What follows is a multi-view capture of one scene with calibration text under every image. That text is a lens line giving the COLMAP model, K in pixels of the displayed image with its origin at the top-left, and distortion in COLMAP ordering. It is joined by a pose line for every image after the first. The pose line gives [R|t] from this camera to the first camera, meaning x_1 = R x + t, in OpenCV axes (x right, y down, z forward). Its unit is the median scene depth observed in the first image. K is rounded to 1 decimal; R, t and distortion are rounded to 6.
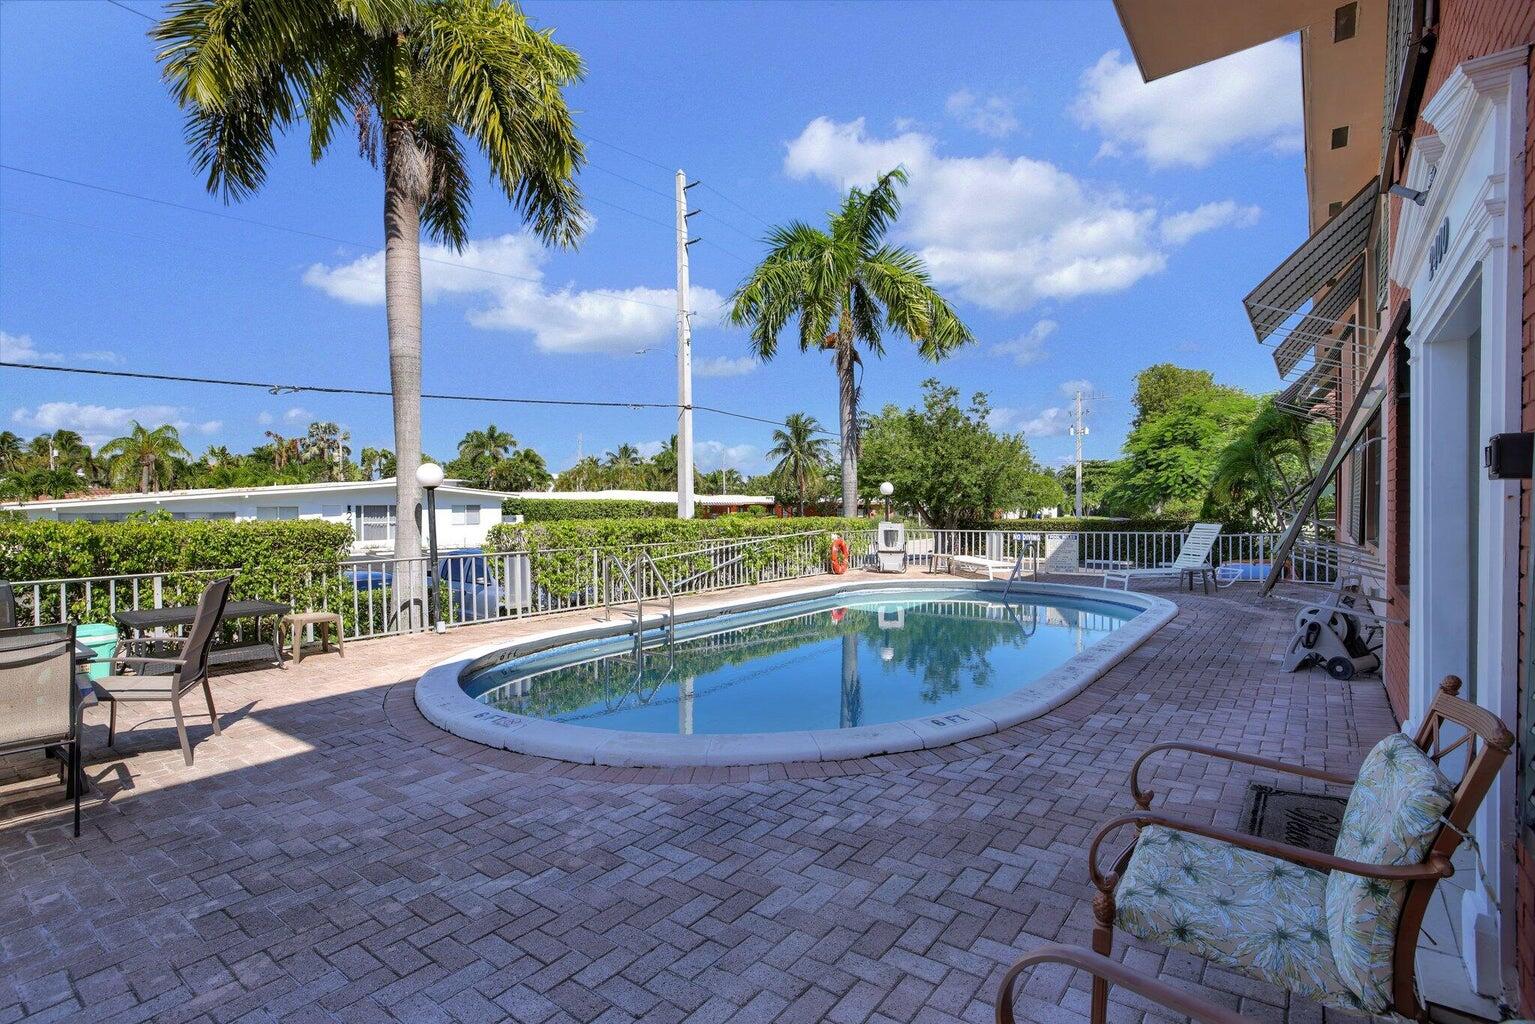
lens RADIAL K [[733.1, 0, 767.5], [0, 733.1, 512.0], [0, 0, 1]] dist [-0.000393, -0.000054]
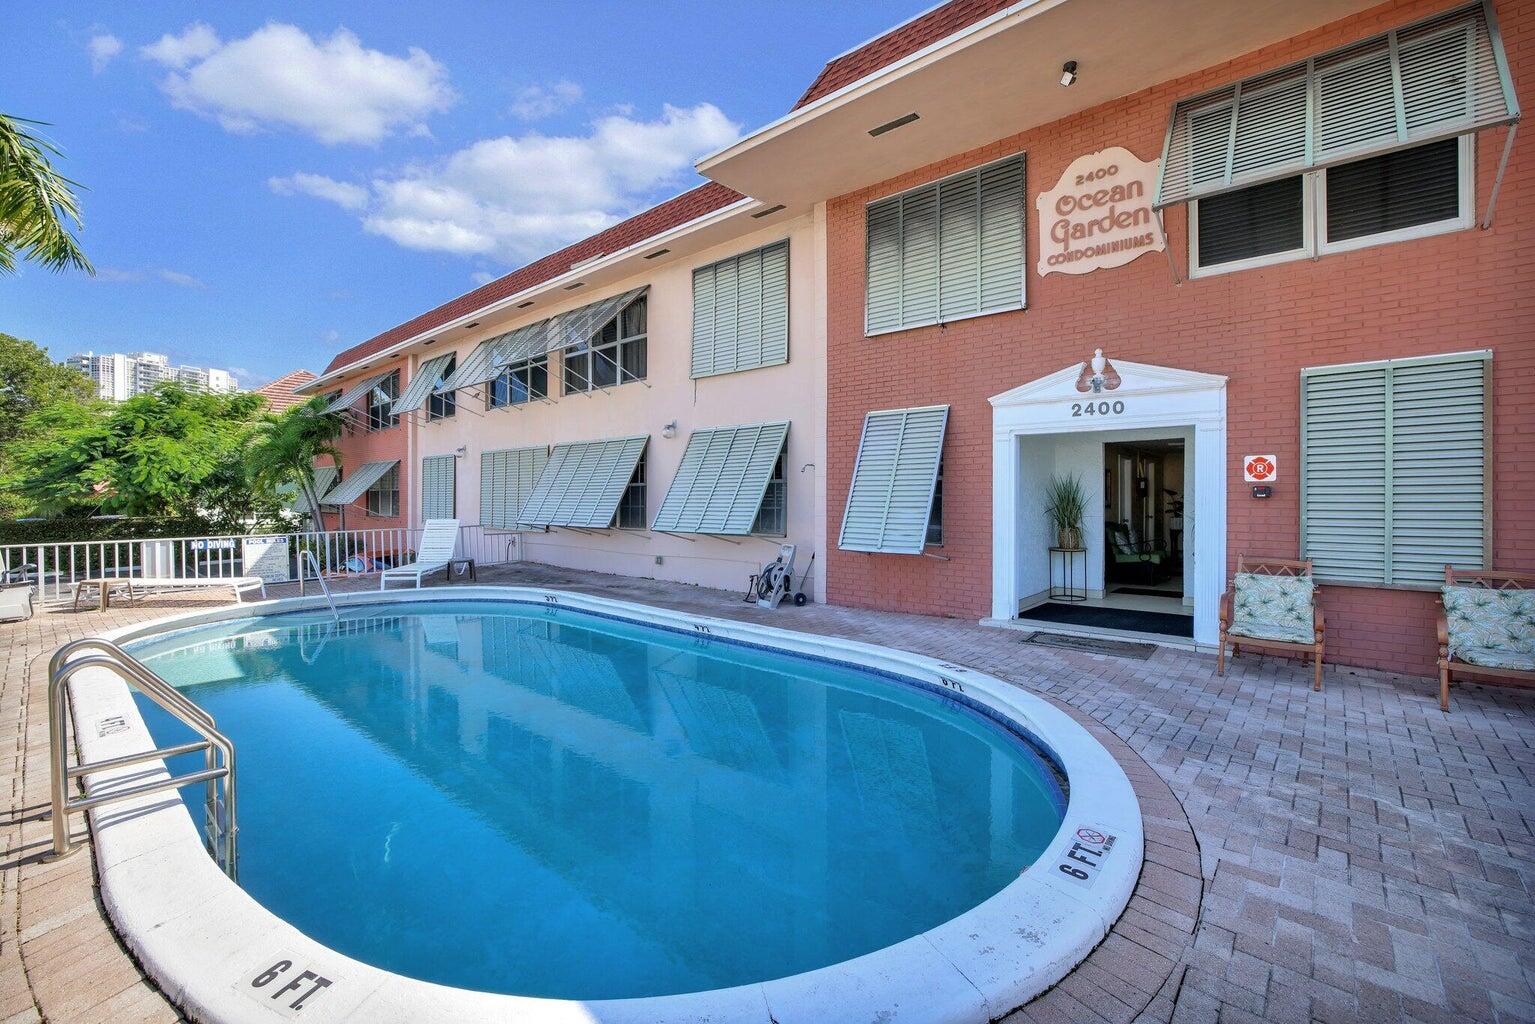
lens RADIAL K [[663.9, 0, 740.2], [0, 663.9, 494.1], [0, 0, 1]] dist [-0.047402, 0.013482]
pose [[0.088097, 0.011245, 0.996048, -1.220338], [0.010064, 0.999875, -0.012179, -0.022678], [-0.996061, 0.011097, 0.087973, 1.596749]]
